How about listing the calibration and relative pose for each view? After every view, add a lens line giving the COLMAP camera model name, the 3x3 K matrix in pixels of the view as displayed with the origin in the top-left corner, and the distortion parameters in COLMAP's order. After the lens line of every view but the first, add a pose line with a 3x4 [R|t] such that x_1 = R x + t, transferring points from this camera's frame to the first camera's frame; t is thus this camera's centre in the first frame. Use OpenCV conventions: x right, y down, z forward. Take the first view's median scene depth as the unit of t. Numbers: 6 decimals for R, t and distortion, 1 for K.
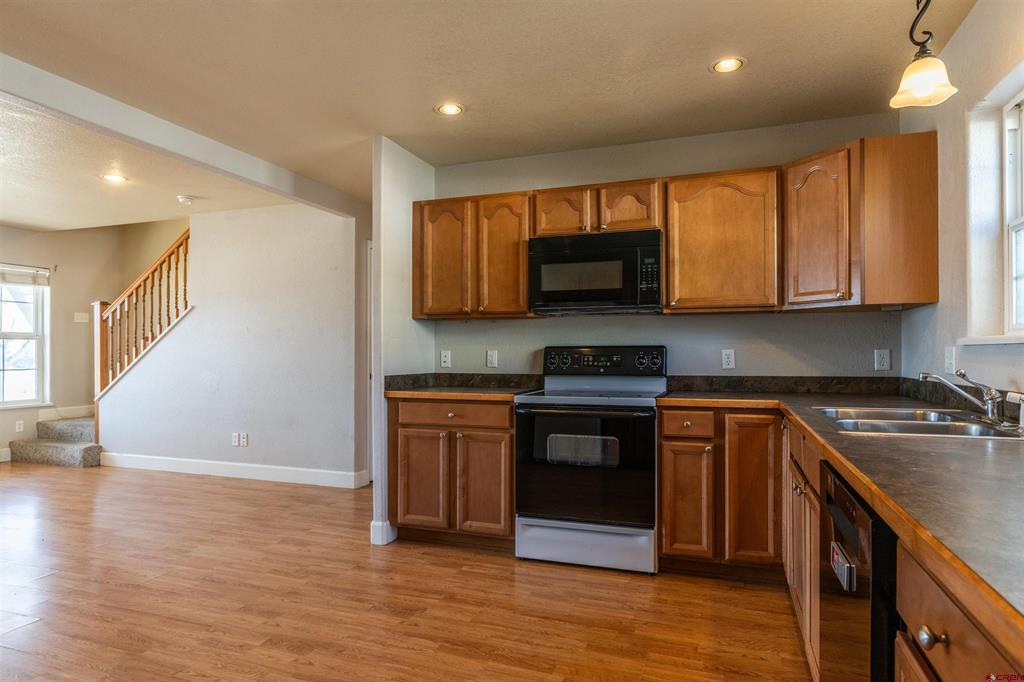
lens RADIAL K [[597.4, 0, 511.9], [0, 597.4, 347.6], [0, 0, 1]] dist [-0.002073, 0.002183]
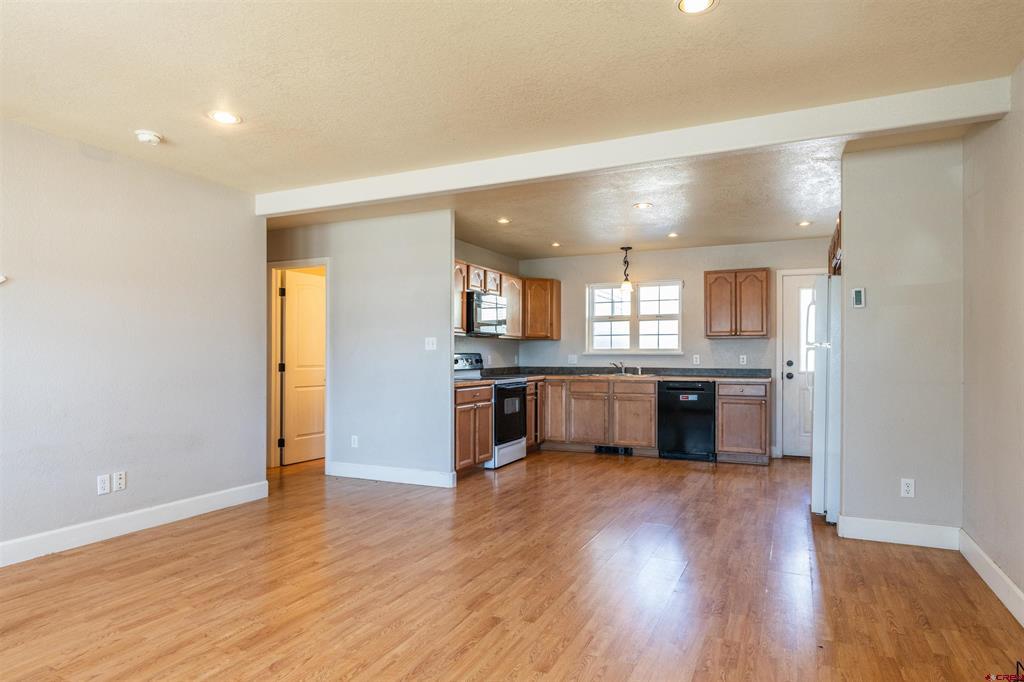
lens RADIAL K [[600.9, 0, 514.2], [0, 600.9, 356.2], [0, 0, 1]] dist [-0.000566, 0.000766]
pose [[0.089077, -0.000029, 0.996025, -1.560962], [-0.008122, 0.999967, 0.000755, 0.003595], [-0.995992, -0.008157, 0.089074, 0.665726]]
